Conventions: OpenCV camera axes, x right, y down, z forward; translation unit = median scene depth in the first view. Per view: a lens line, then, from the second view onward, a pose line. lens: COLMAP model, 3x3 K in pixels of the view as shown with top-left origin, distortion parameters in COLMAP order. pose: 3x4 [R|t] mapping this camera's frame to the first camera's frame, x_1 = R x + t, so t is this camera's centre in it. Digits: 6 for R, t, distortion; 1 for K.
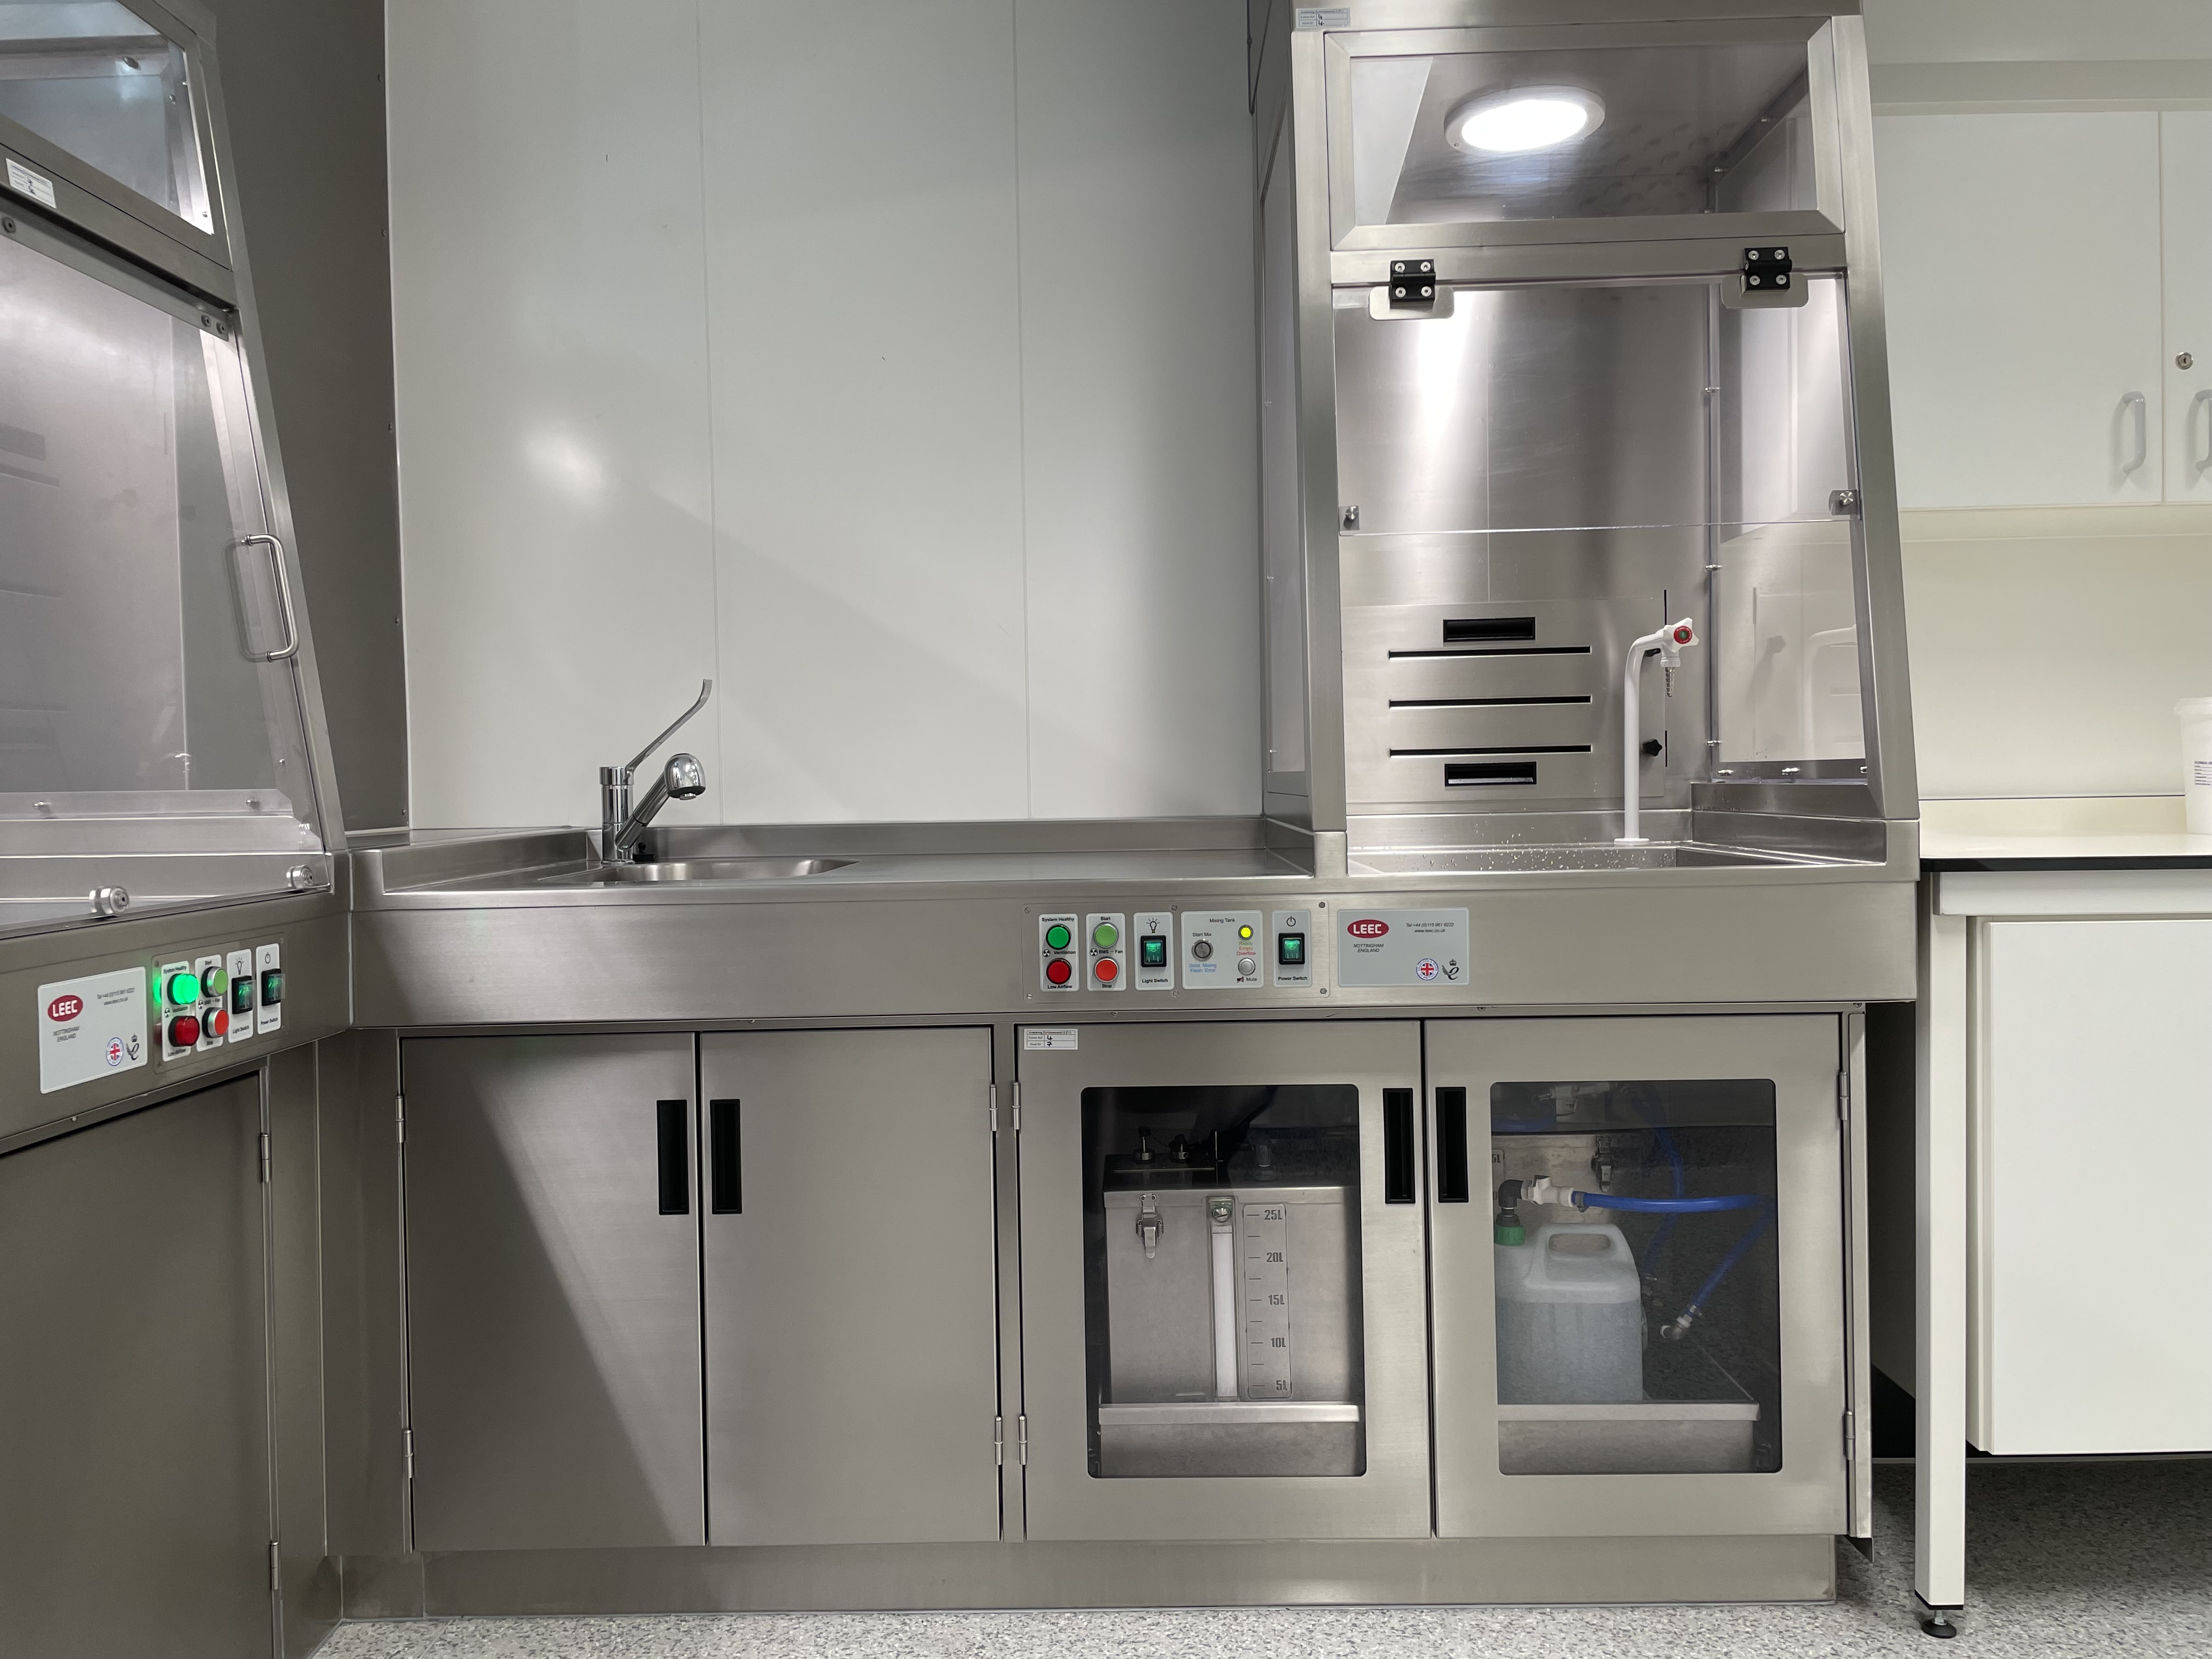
lens RADIAL K [[1678.0, 0, 1106.0], [0, 1678.0, 829.5], [0, 0, 1]] dist [0.052983, -0.089947]
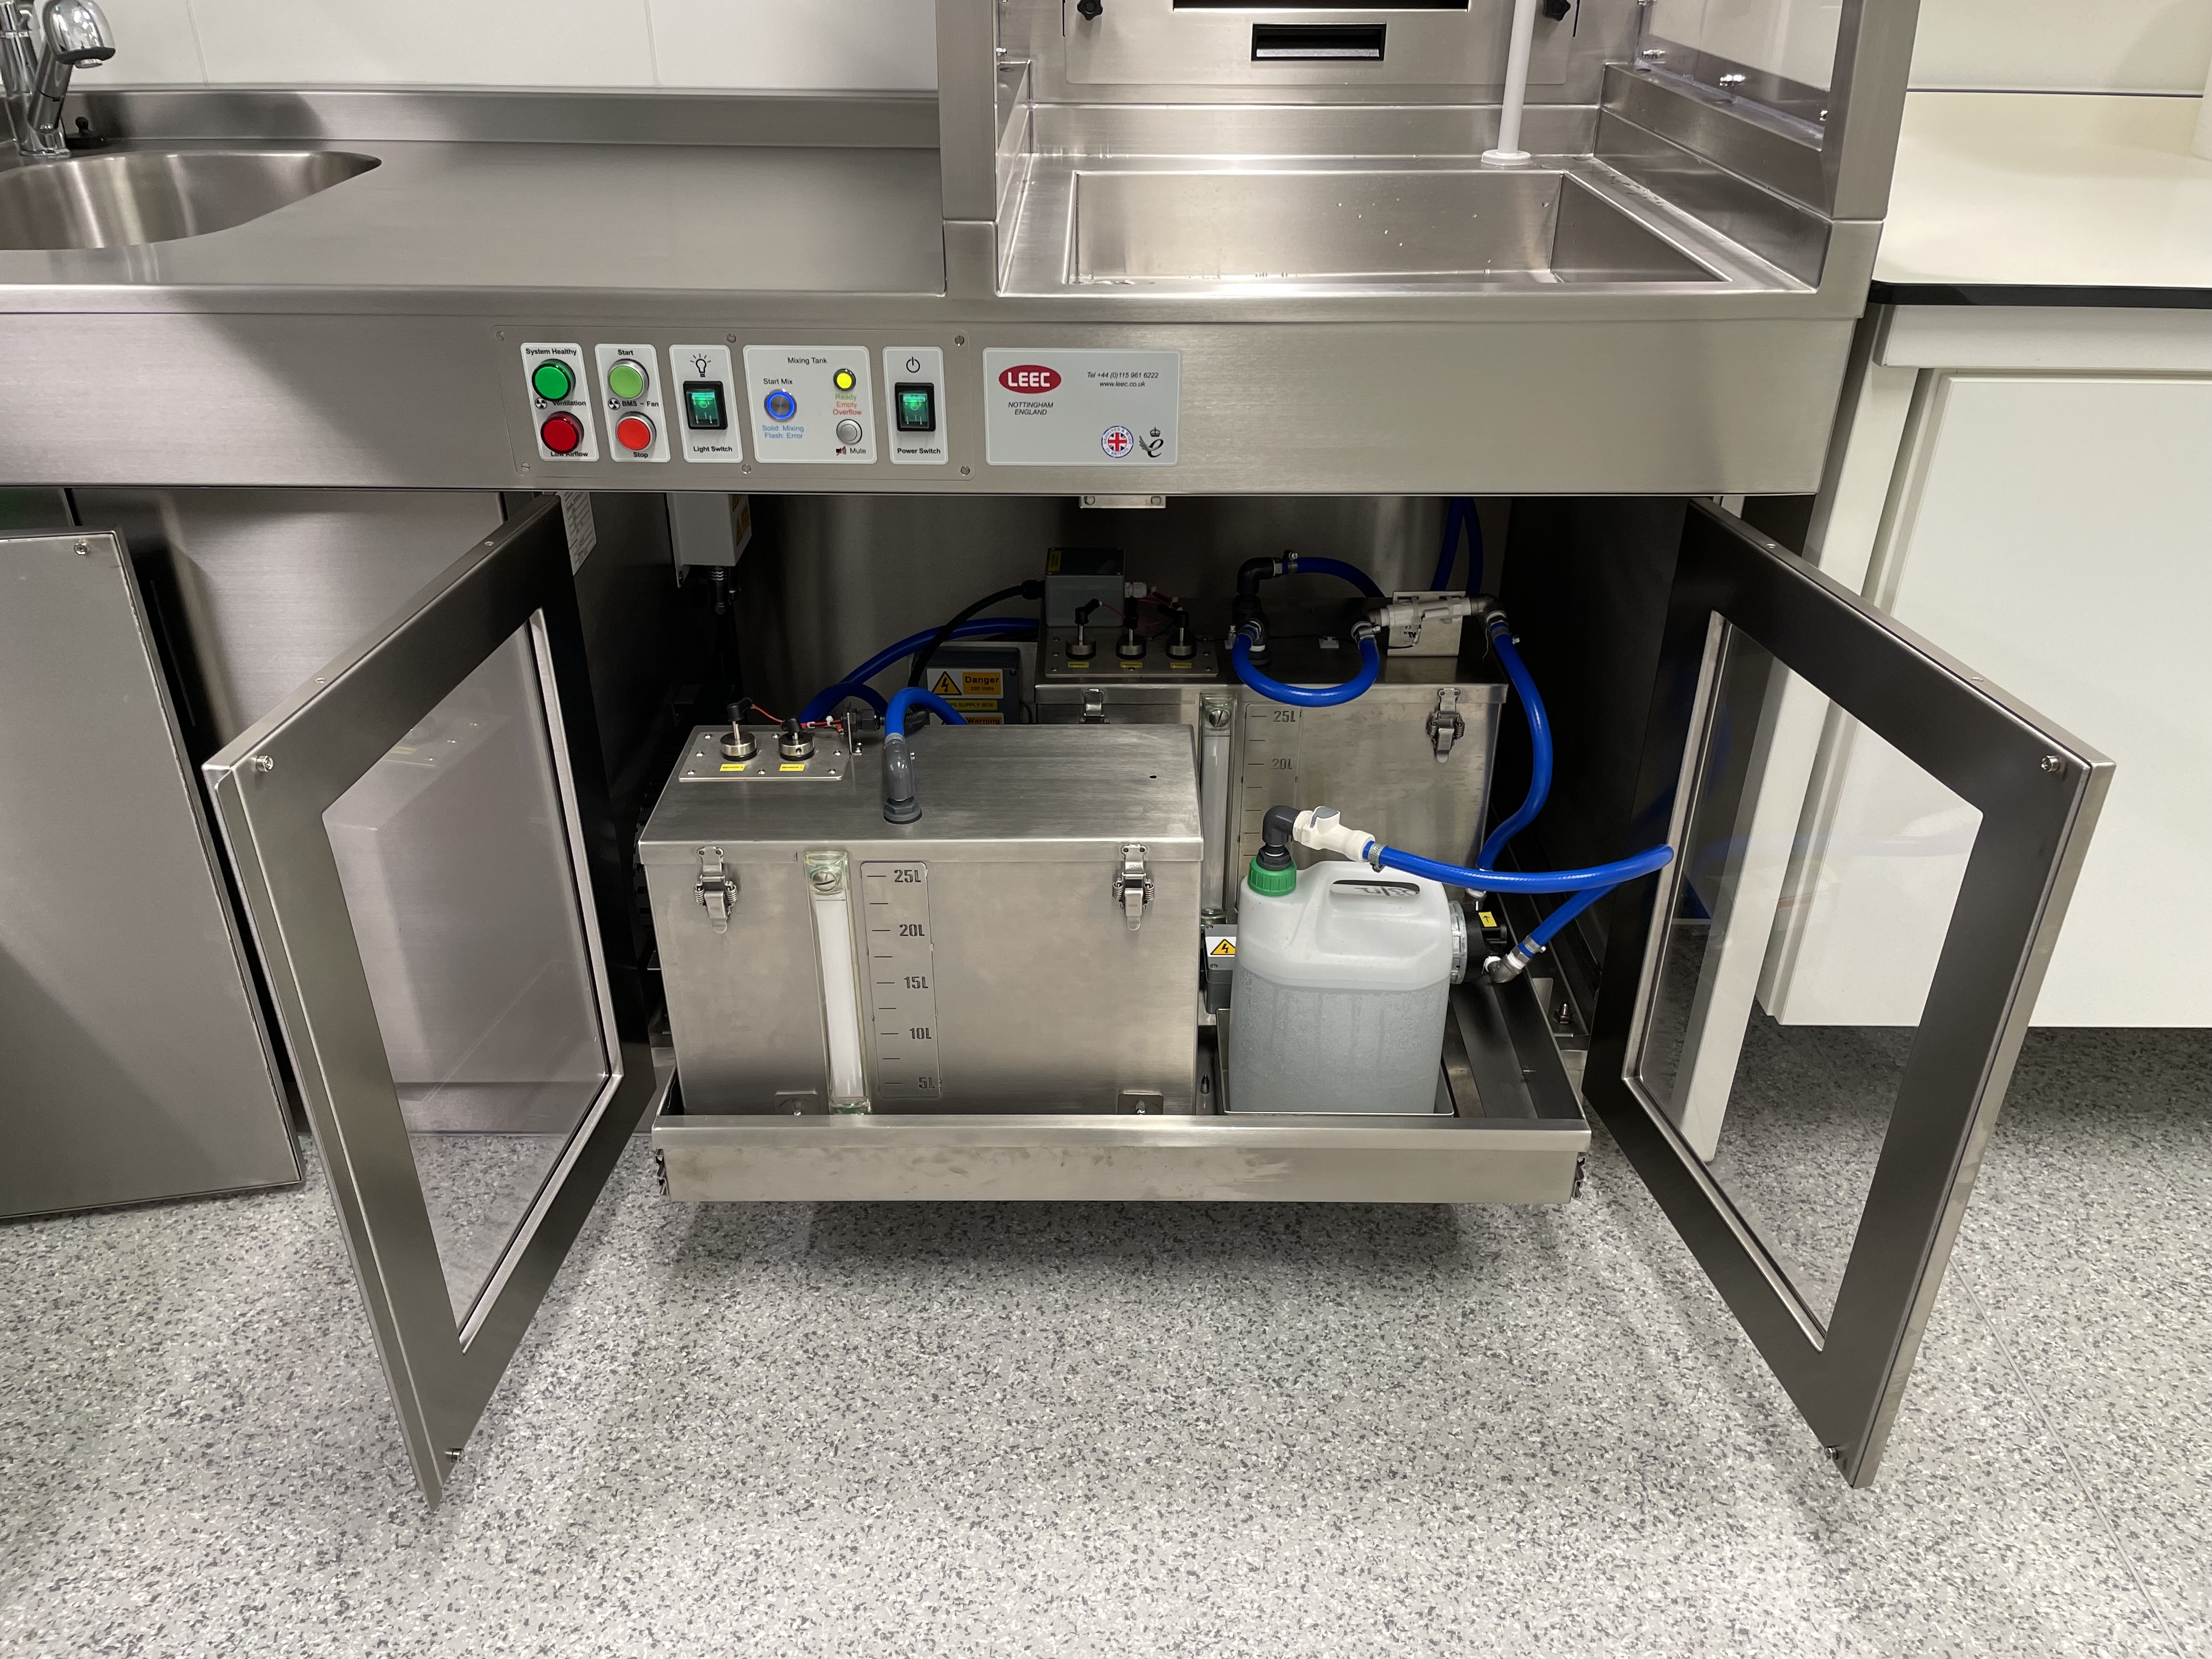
lens RADIAL K [[1676.1, 0, 1109.3], [0, 1676.1, 865.6], [0, 0, 1]] dist [0.081291, -0.111543]
pose [[0.999118, 0.011500, 0.040390, 0.162357], [-0.029521, 0.876373, 0.480728, -0.093546], [-0.029869, -0.481496, 0.875939, 0.322575]]
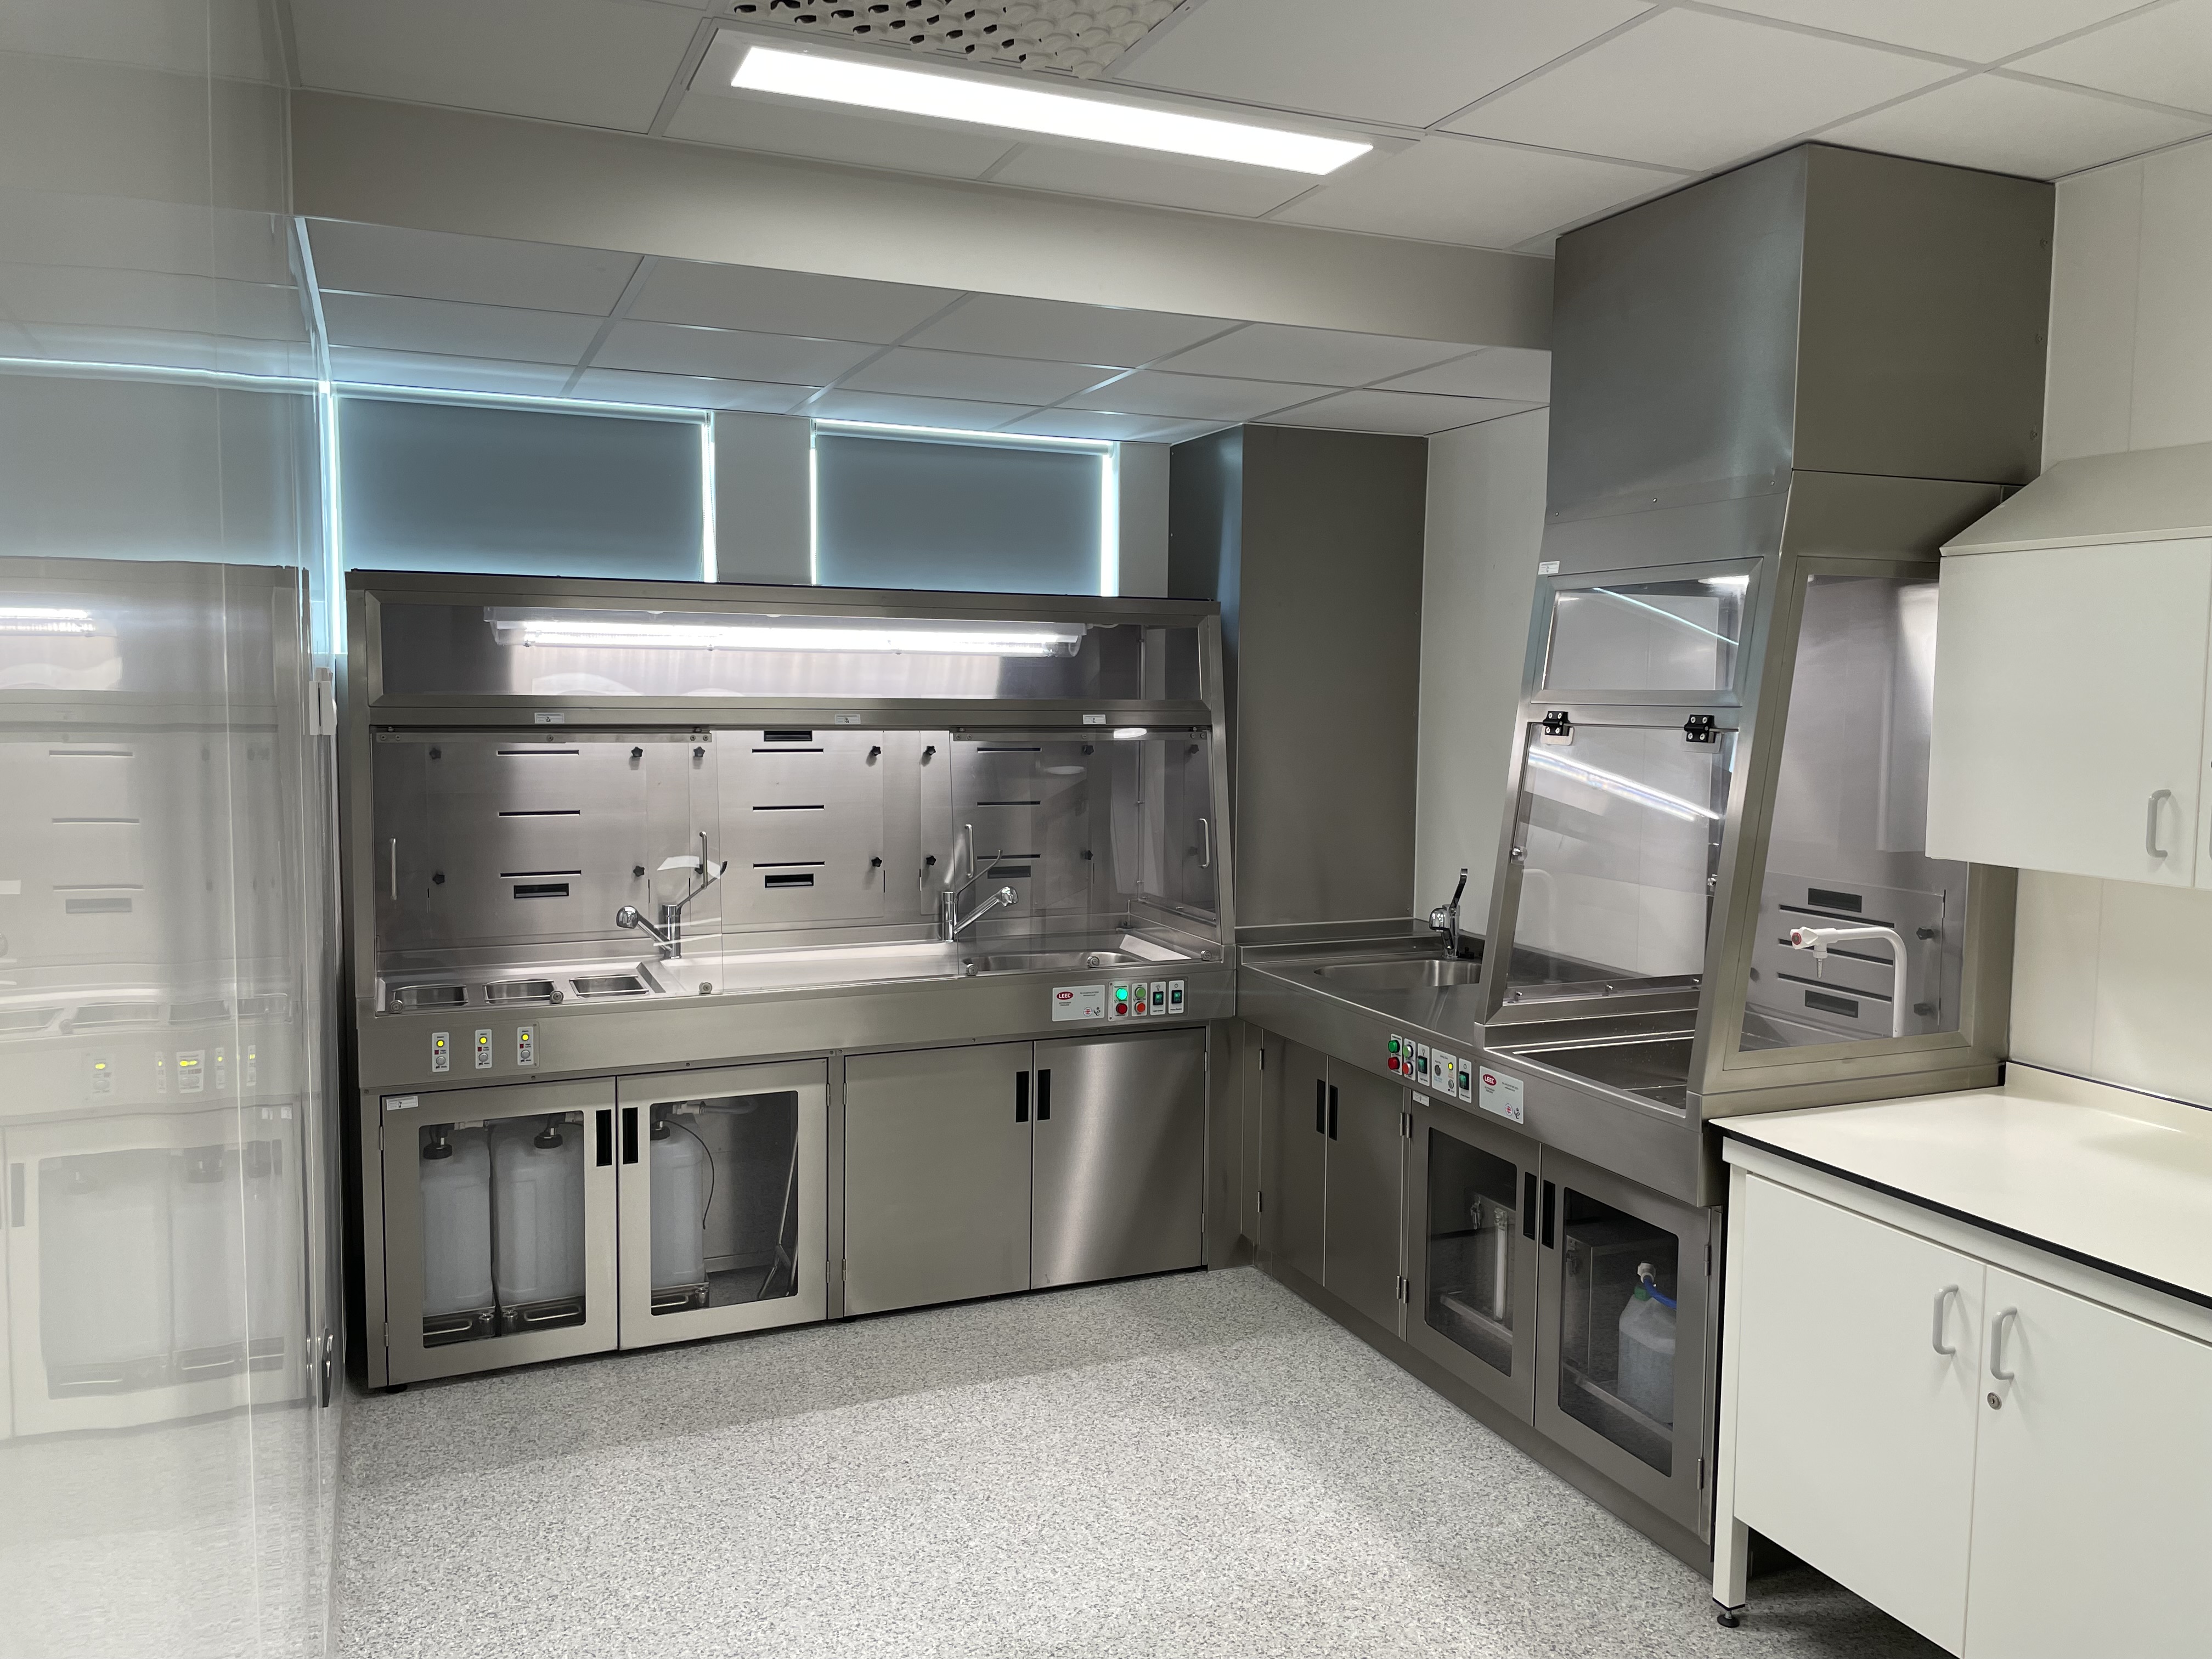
lens RADIAL K [[1676.1, 0, 1109.3], [0, 1676.1, 865.6], [0, 0, 1]] dist [0.081291, -0.111543]
pose [[0.397310, 0.125532, -0.909058, 1.635717], [-0.043703, 0.992064, 0.117894, -0.372603], [0.916643, -0.007112, 0.399643, -0.118600]]
